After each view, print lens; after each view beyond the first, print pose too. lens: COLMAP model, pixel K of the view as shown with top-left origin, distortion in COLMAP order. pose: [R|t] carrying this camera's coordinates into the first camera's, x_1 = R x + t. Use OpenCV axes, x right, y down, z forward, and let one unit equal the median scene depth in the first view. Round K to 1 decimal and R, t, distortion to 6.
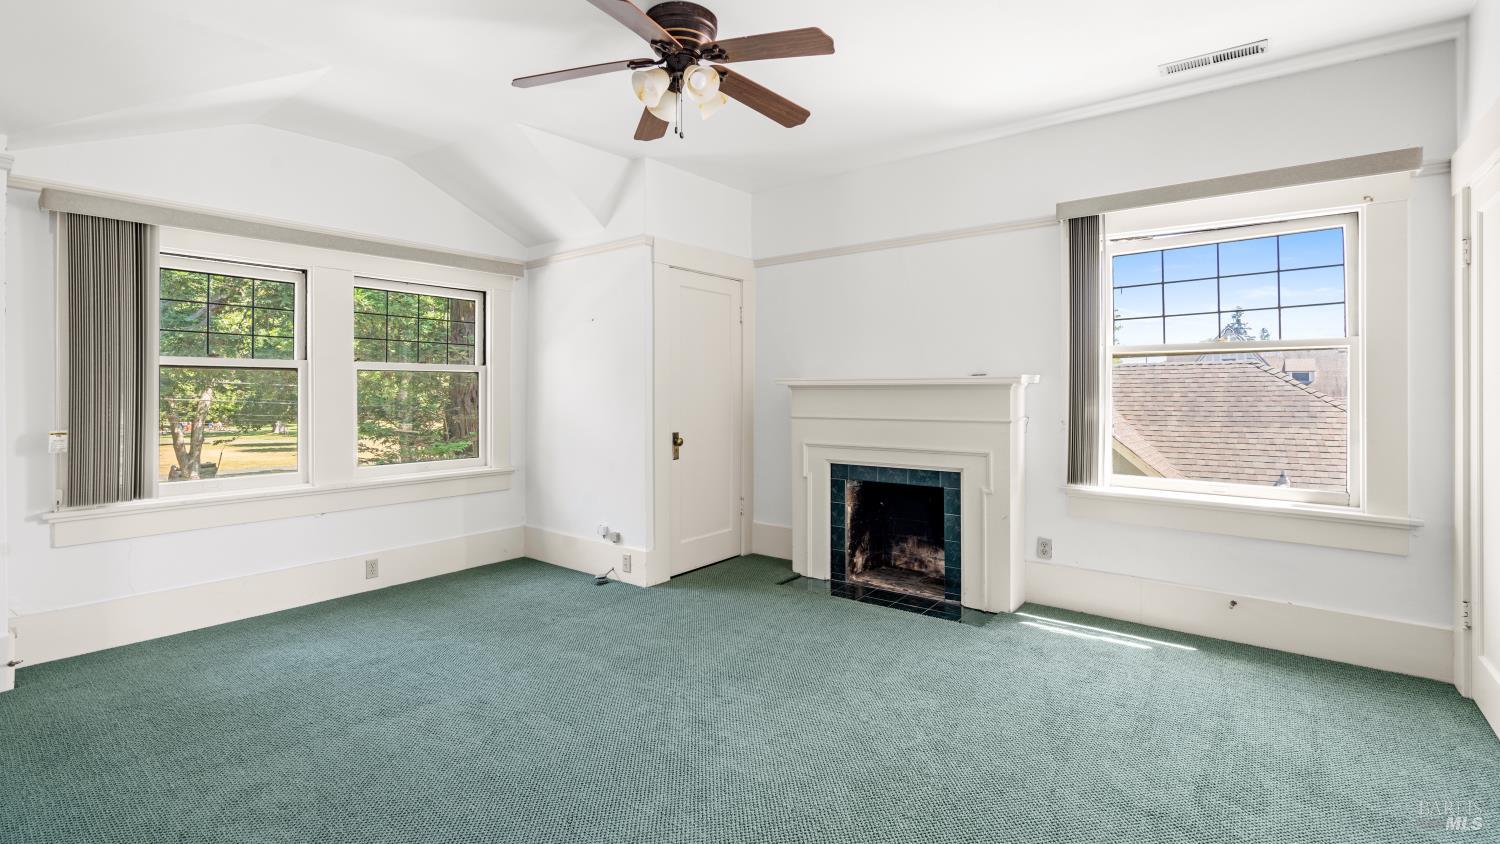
lens RADIAL K [[693.6, 0, 747.6], [0, 693.6, 391.1], [0, 0, 1]] dist [0.000302, 0.001040]
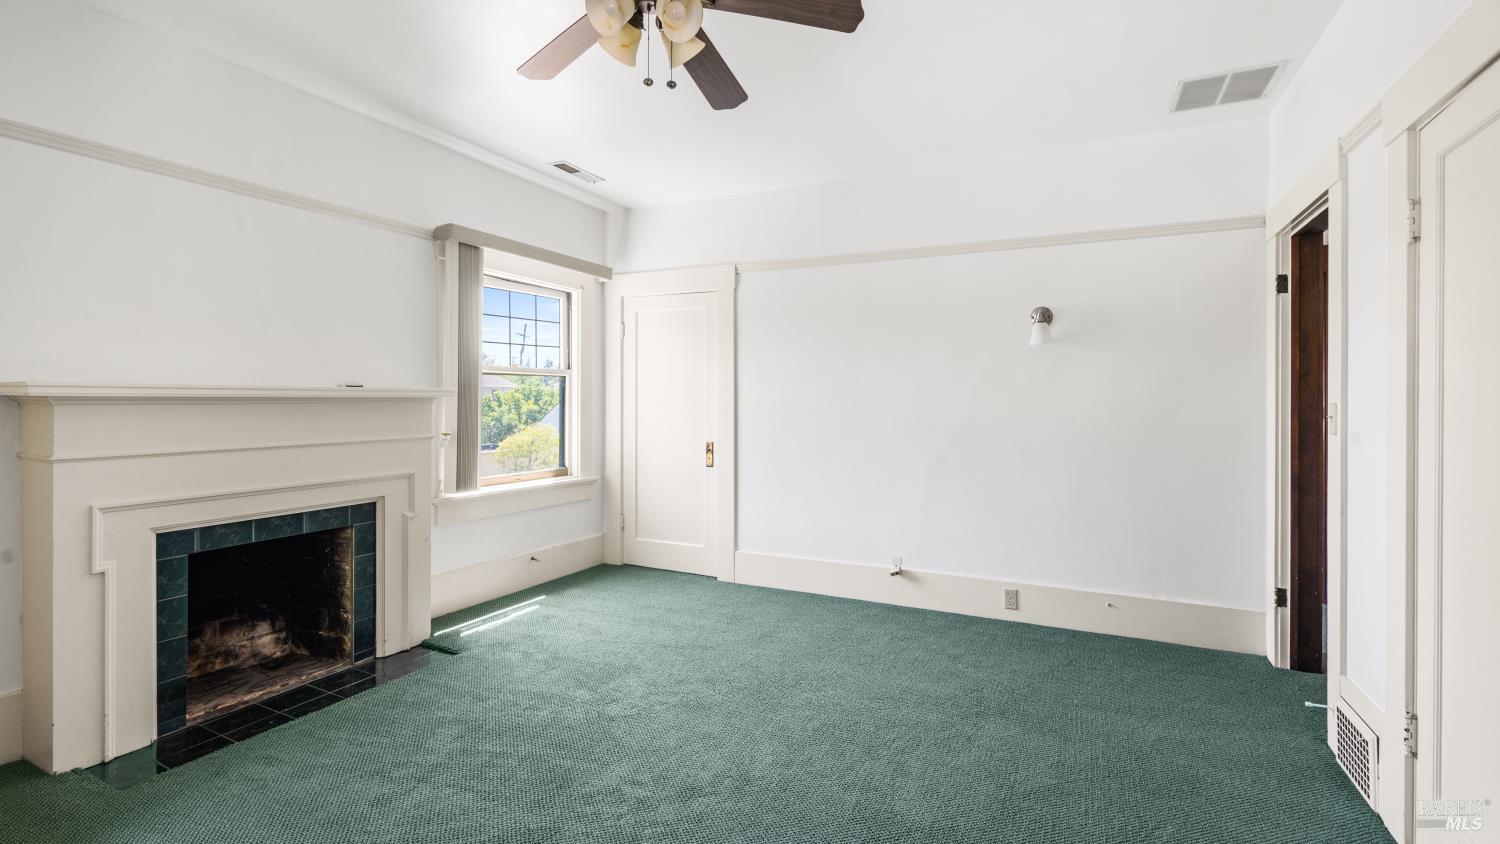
lens RADIAL K [[693.6, 0, 747.6], [0, 693.6, 391.1], [0, 0, 1]] dist [0.000302, 0.001040]
pose [[-0.207793, 0.013172, 0.978084, -0.637014], [0.002579, 0.999913, -0.012918, -0.005407], [-0.978169, -0.000162, -0.207809, 0.756943]]
